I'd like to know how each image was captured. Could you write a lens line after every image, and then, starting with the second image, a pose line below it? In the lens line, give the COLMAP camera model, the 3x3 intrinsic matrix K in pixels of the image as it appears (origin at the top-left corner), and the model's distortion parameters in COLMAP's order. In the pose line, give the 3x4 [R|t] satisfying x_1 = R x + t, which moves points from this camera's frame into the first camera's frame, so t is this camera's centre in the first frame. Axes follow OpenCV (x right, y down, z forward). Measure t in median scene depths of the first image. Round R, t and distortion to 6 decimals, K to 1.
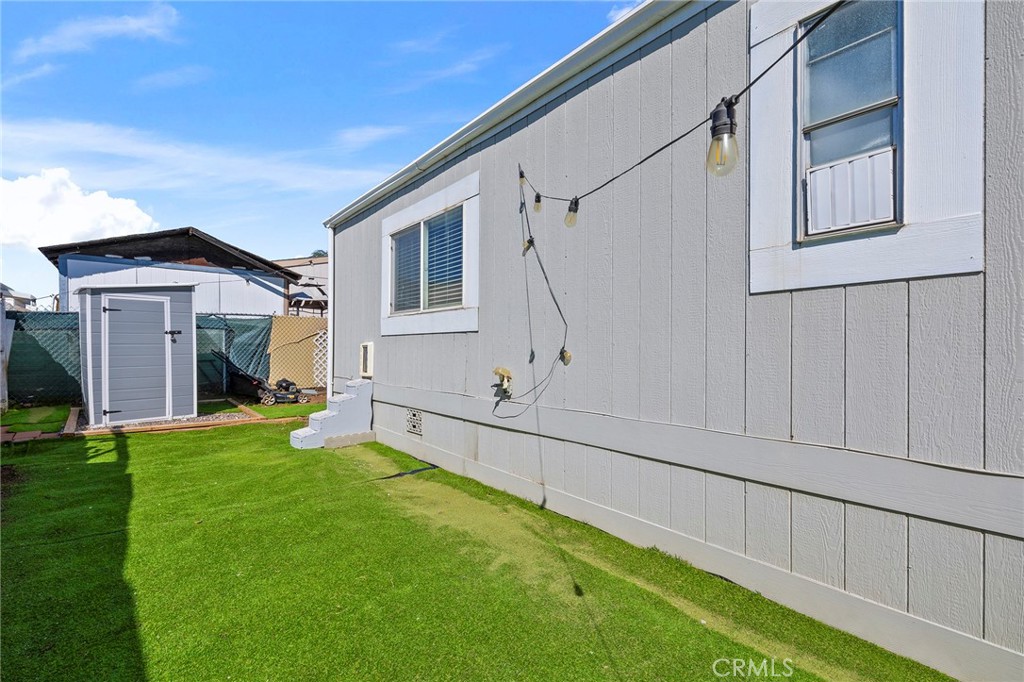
lens RADIAL K [[445.0, 0, 527.0], [0, 445.0, 354.0], [0, 0, 1]] dist [-0.000990, -0.000204]
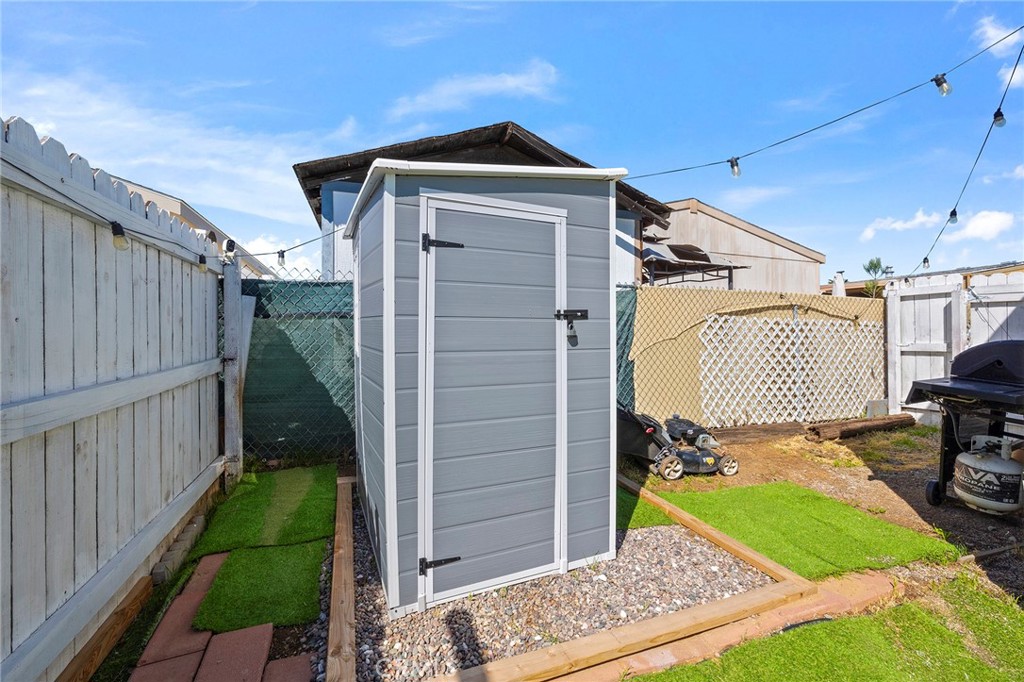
lens RADIAL K [[431.9, 0, 508.8], [0, 431.9, 344.1], [0, 0, 1]] dist [0.000075, 0.000001]
pose [[0.918634, 0.007071, -0.395047, -0.684681], [-0.007980, 0.999968, -0.000657, -0.024681], [0.395029, 0.003756, 0.918661, 0.655111]]
